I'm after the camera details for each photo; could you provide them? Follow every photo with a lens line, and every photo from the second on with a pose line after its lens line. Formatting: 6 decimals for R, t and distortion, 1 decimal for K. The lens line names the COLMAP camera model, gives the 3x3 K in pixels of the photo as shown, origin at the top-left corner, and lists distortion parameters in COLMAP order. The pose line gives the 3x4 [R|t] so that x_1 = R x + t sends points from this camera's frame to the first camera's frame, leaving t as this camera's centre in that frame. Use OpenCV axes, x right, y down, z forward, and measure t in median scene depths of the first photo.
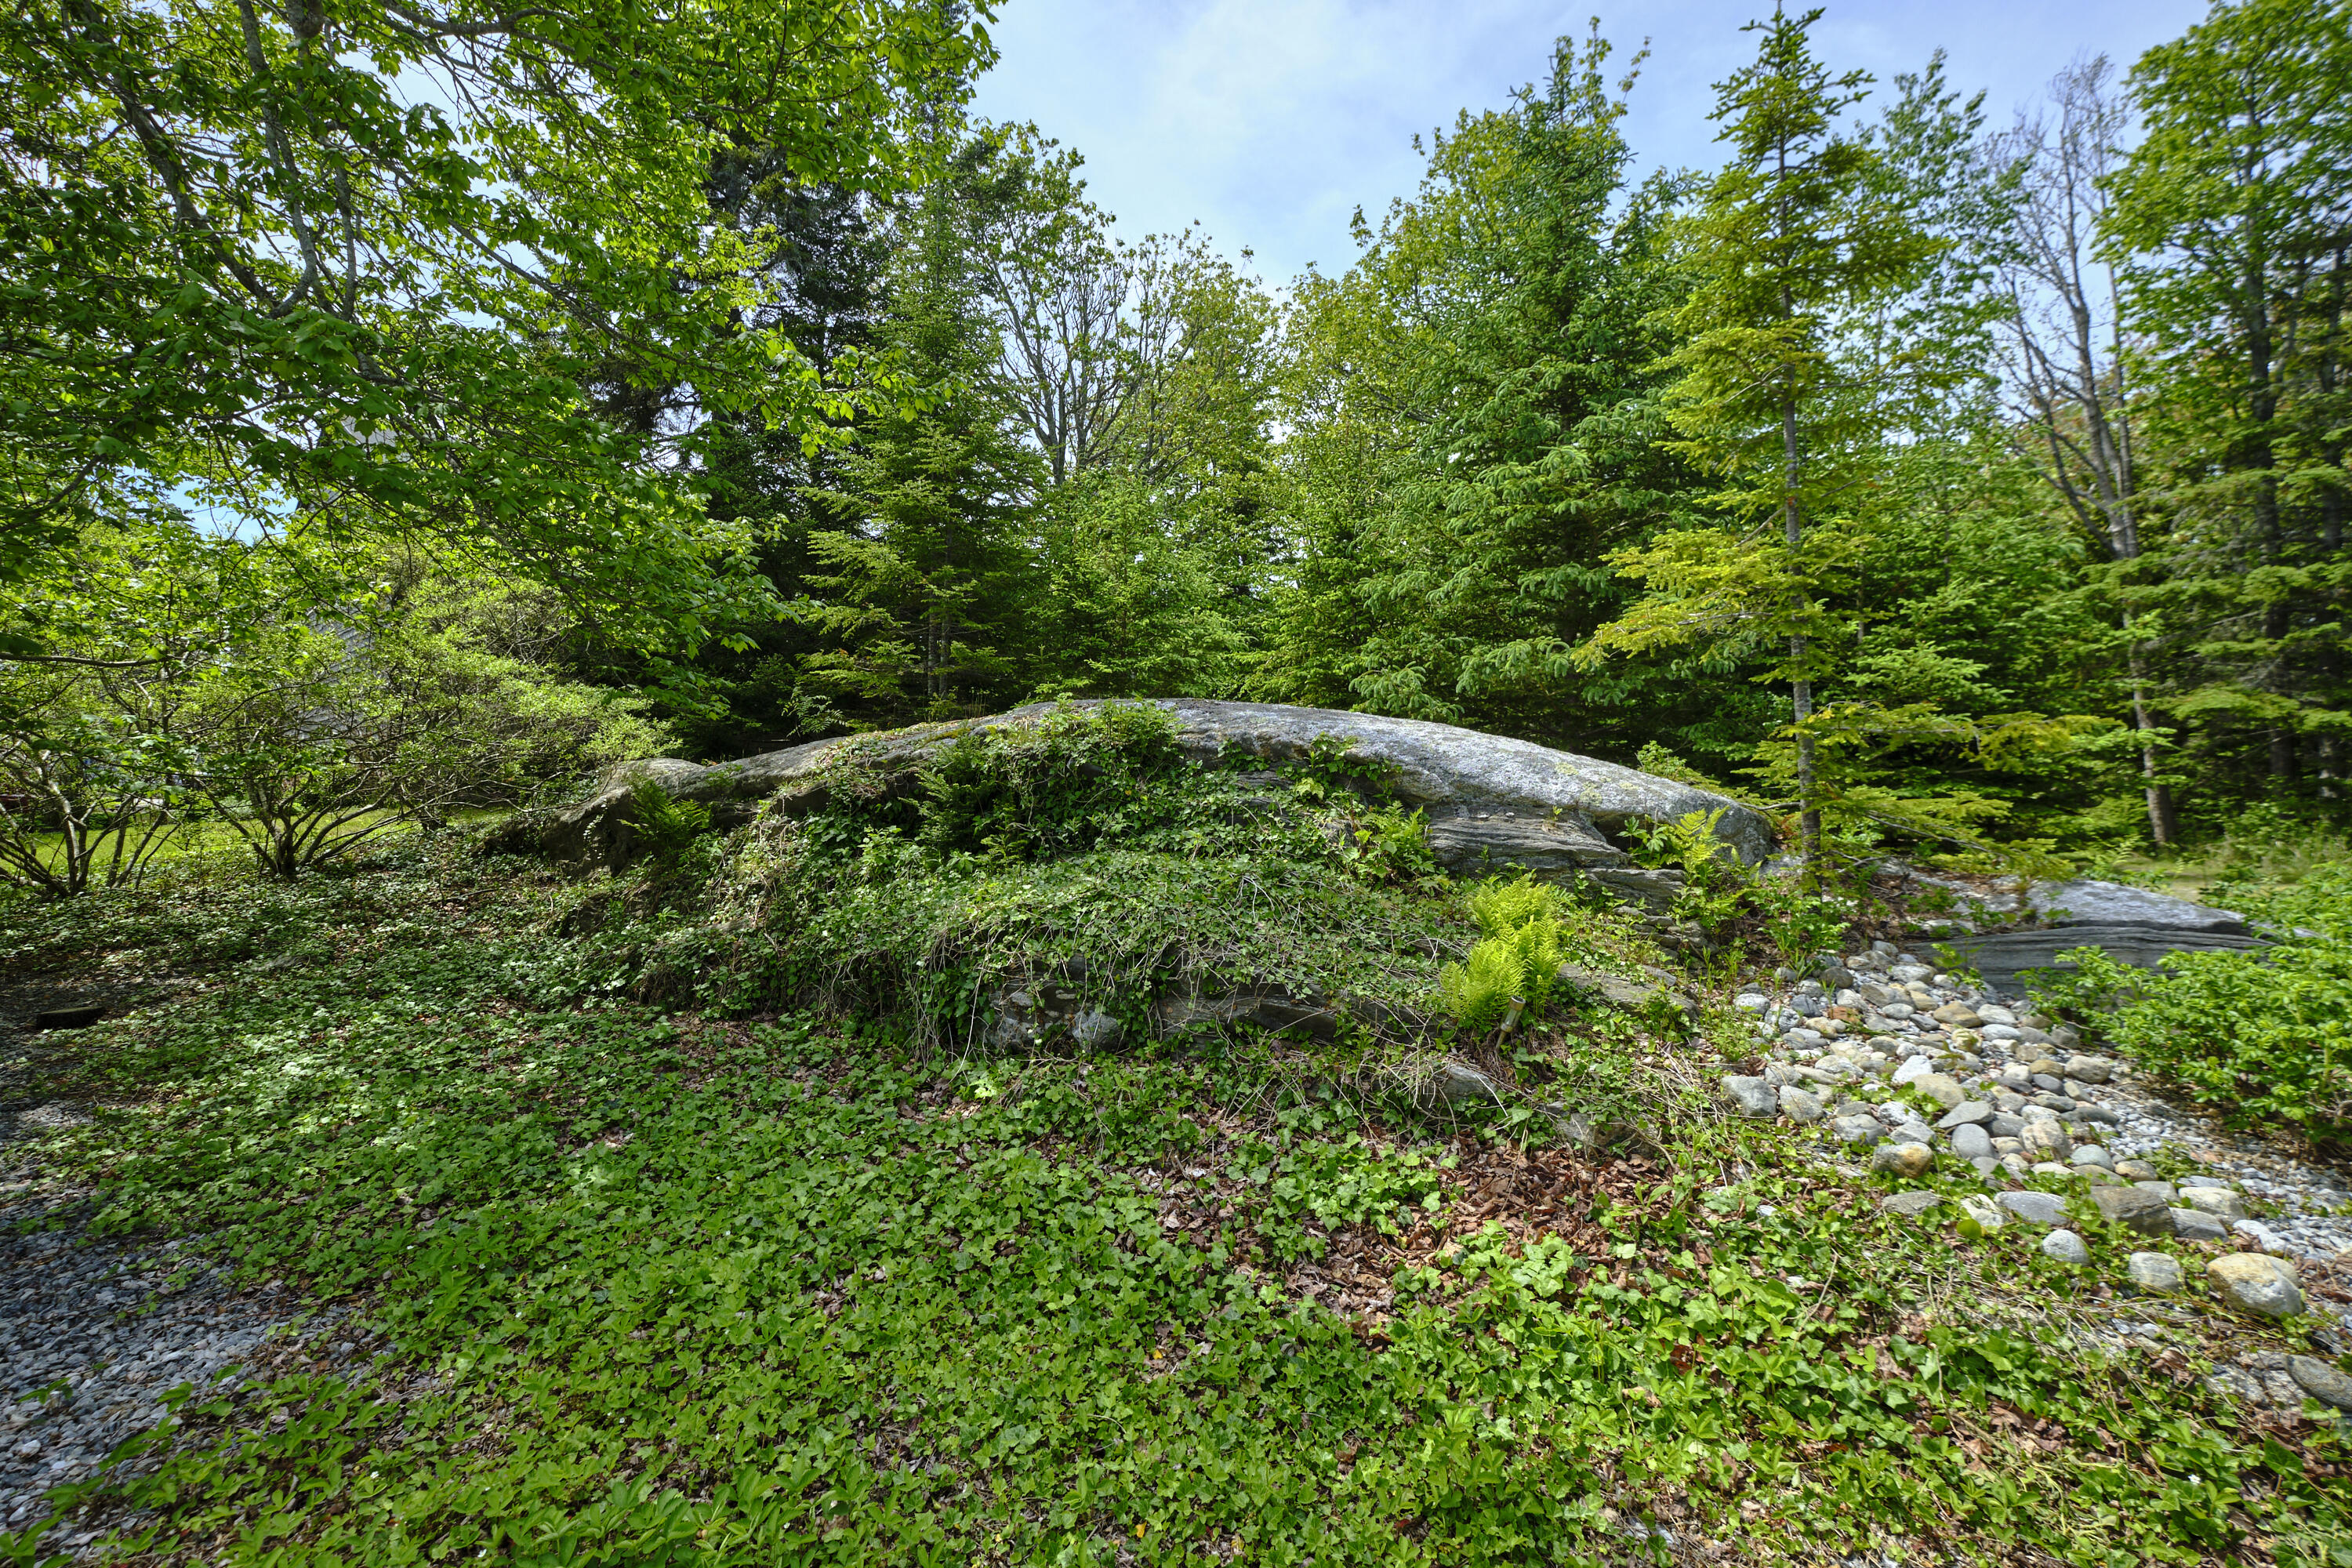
lens RADIAL K [[1018.7, 0, 1175.1], [0, 1018.7, 788.7], [0, 0, 1]] dist [-0.002313, -0.000404]
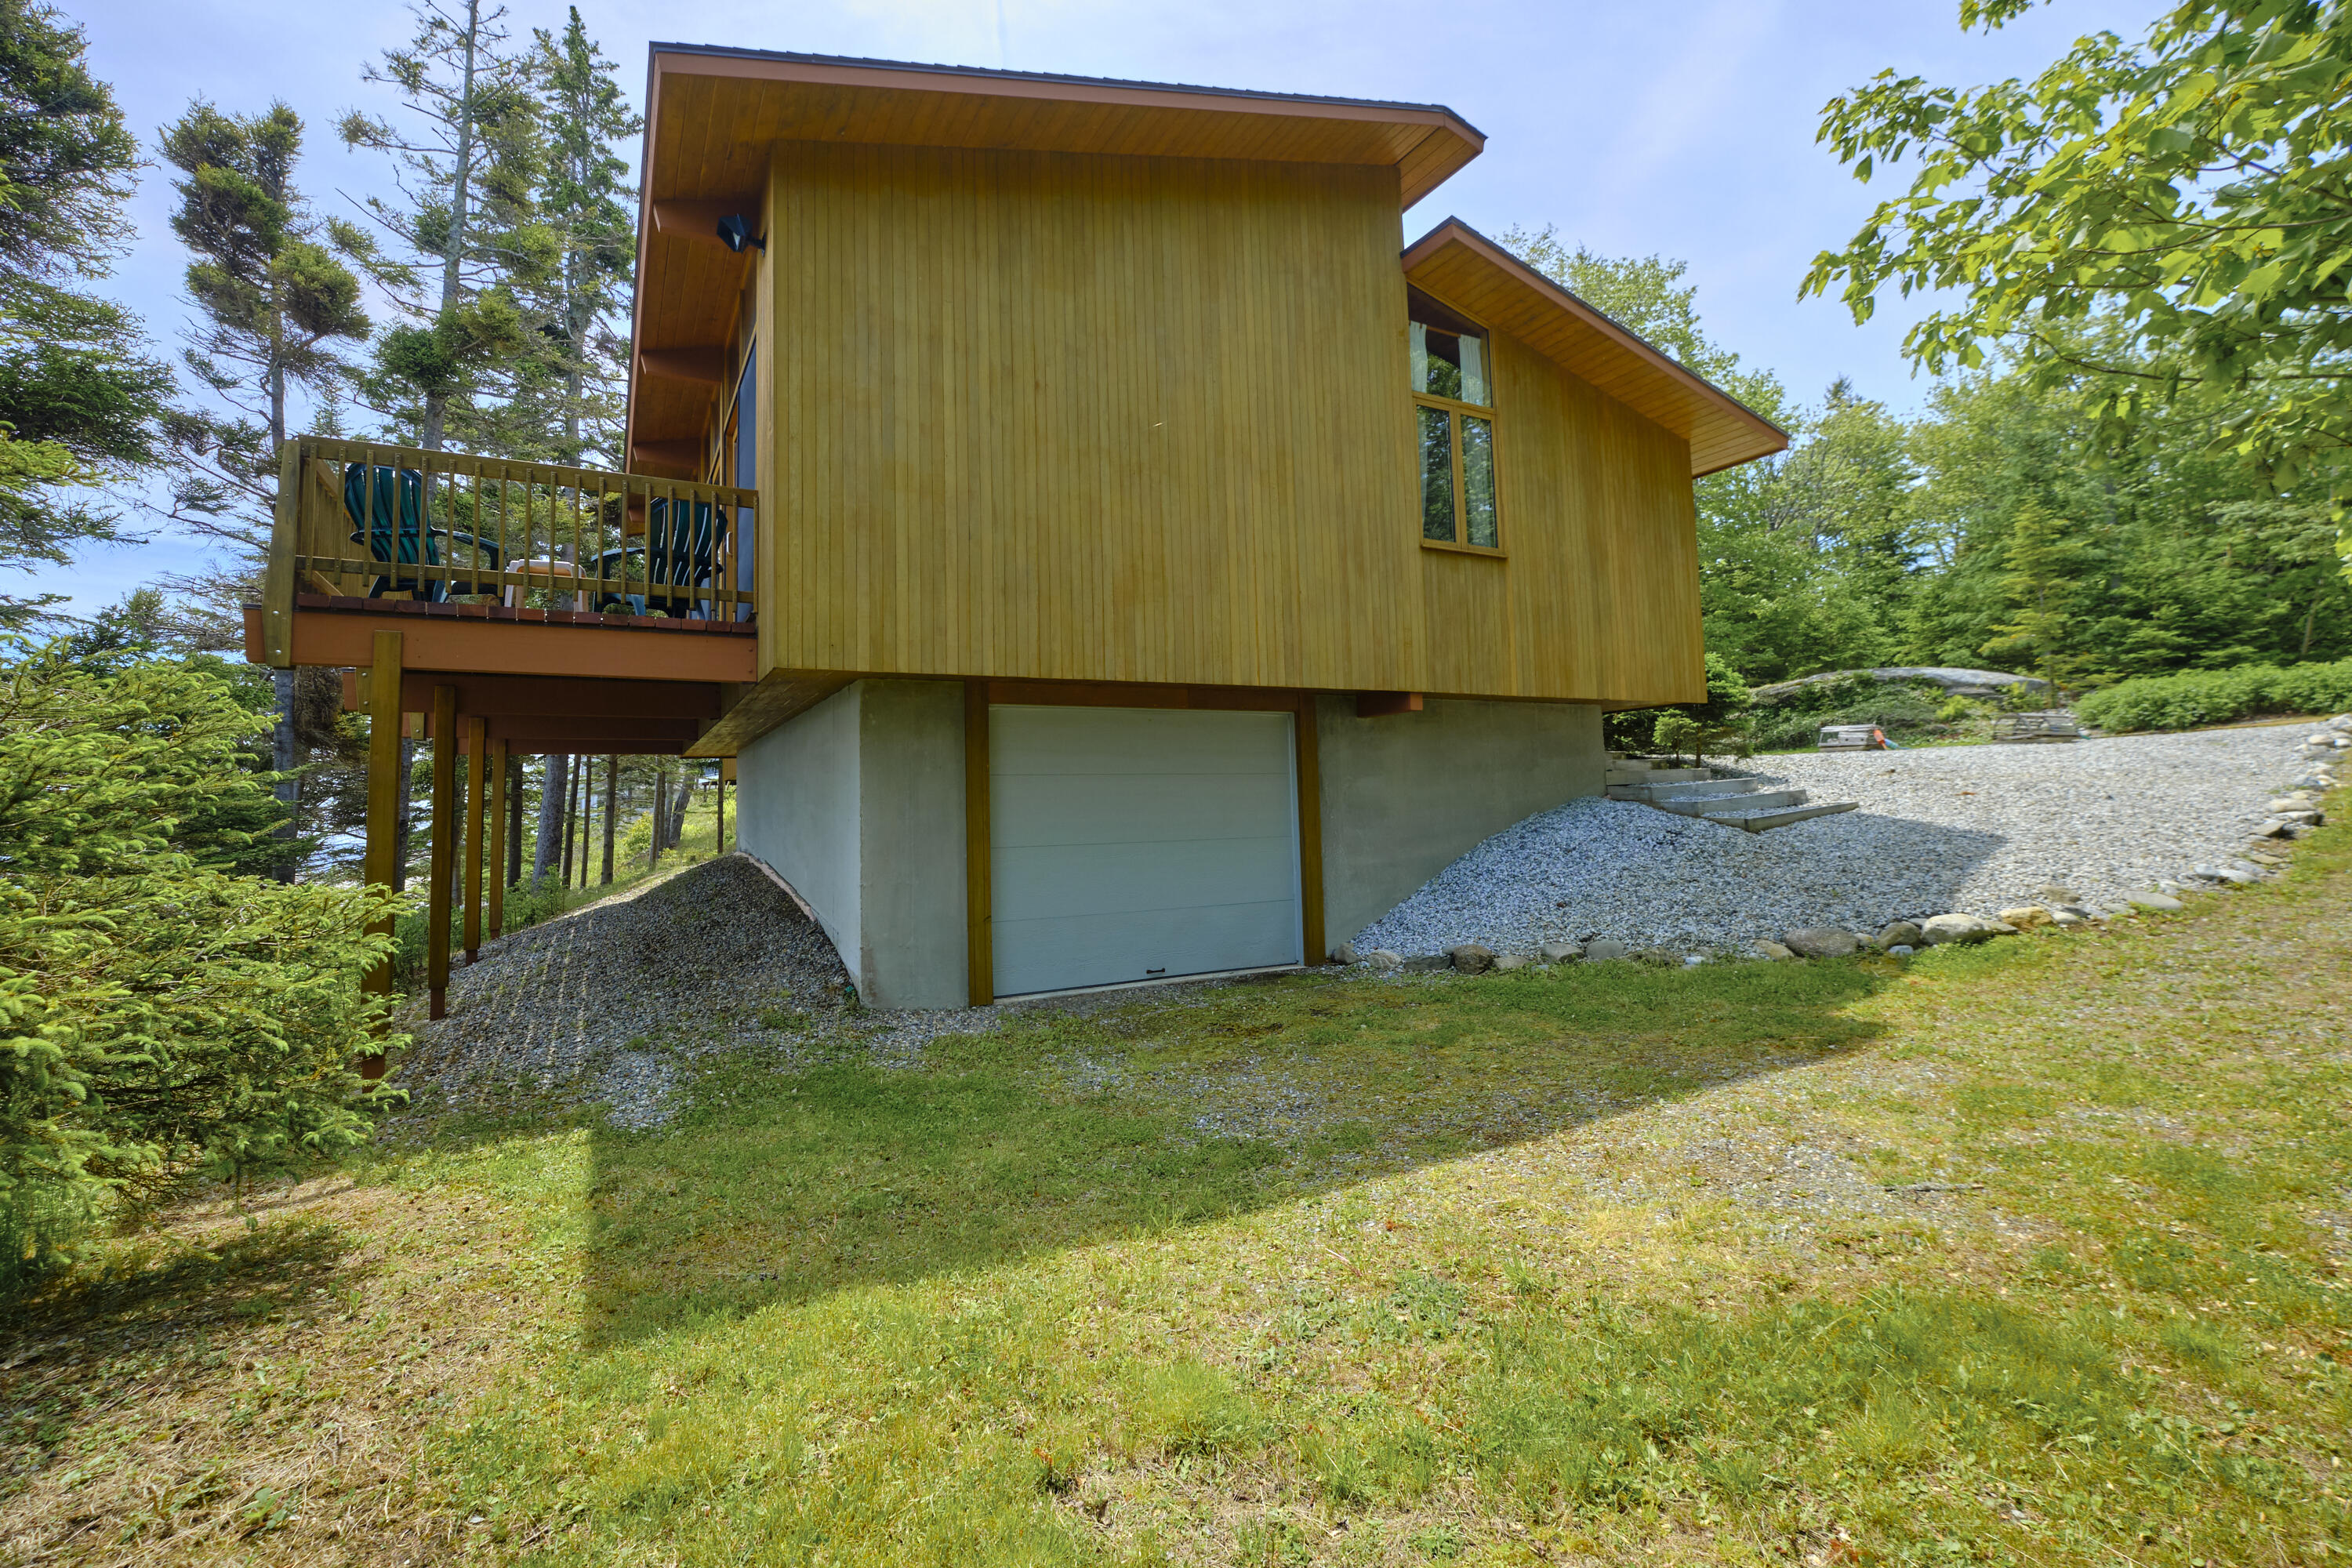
lens RADIAL K [[1018.7, 0, 1181.8], [0, 1018.7, 770.7], [0, 0, 1]] dist [-0.002313, -0.000404]
pose [[0.847877, -0.050292, -0.527803, -0.228824], [0.042975, 0.998734, -0.026128, 0.324048], [0.528449, -0.000529, 0.848965, -4.144479]]
